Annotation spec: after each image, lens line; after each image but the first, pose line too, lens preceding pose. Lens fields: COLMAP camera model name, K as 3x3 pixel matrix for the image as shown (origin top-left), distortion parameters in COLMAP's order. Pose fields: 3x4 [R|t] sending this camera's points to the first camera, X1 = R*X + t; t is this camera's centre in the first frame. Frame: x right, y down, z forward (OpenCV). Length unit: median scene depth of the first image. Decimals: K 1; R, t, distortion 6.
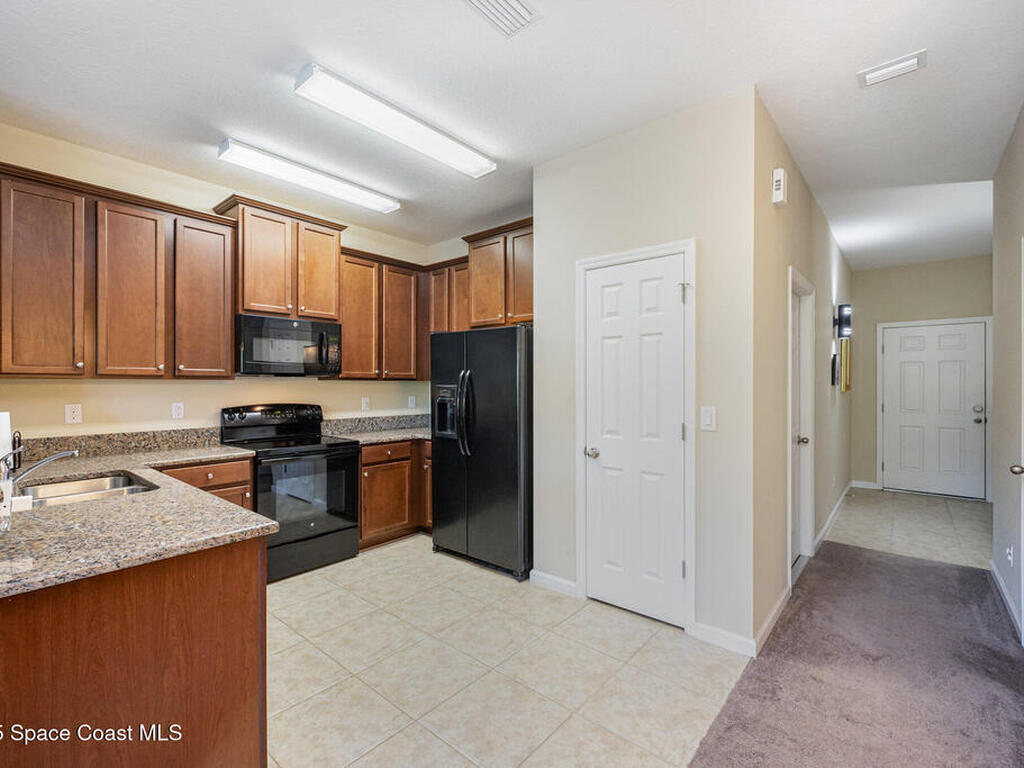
lens RADIAL K [[469.5, 0, 507.2], [0, 469.5, 384.5], [0, 0, 1]] dist [0.000748, -0.000055]
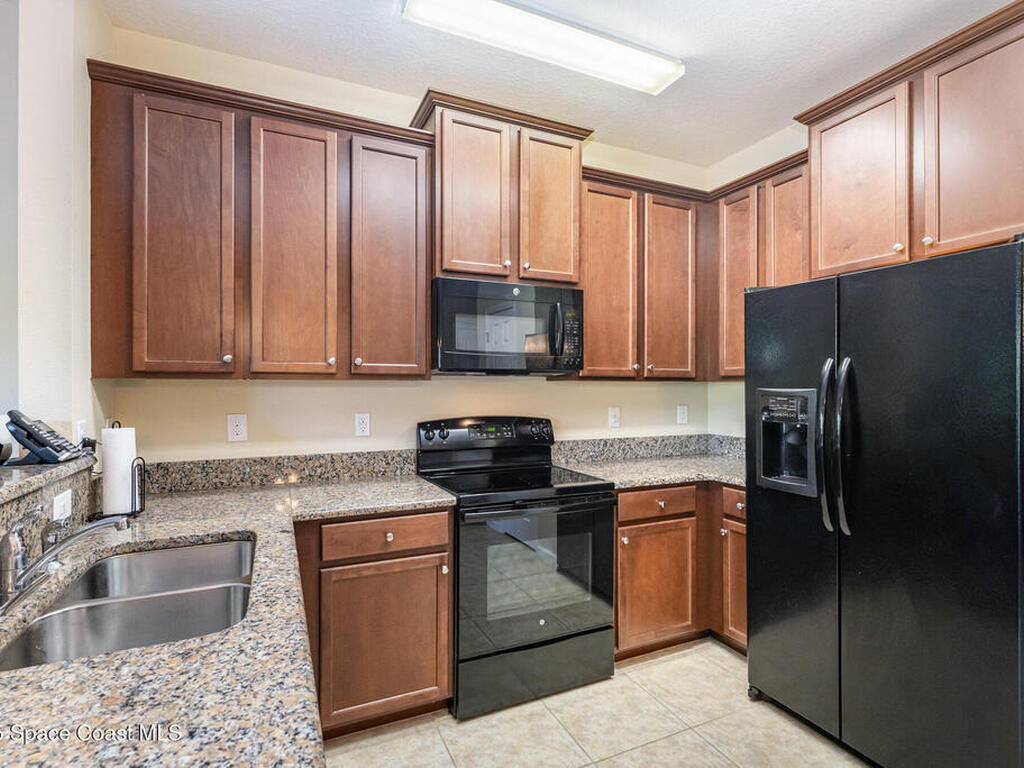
lens RADIAL K [[514.3, 0, 511.2], [0, 514.3, 385.5], [0, 0, 1]] dist [0.000469, 0.000013]
pose [[0.909605, -0.002507, -0.415467, -0.163862], [0.000195, 0.999984, -0.005608, 0.001411], [0.415474, 0.005021, 0.909591, 0.356364]]
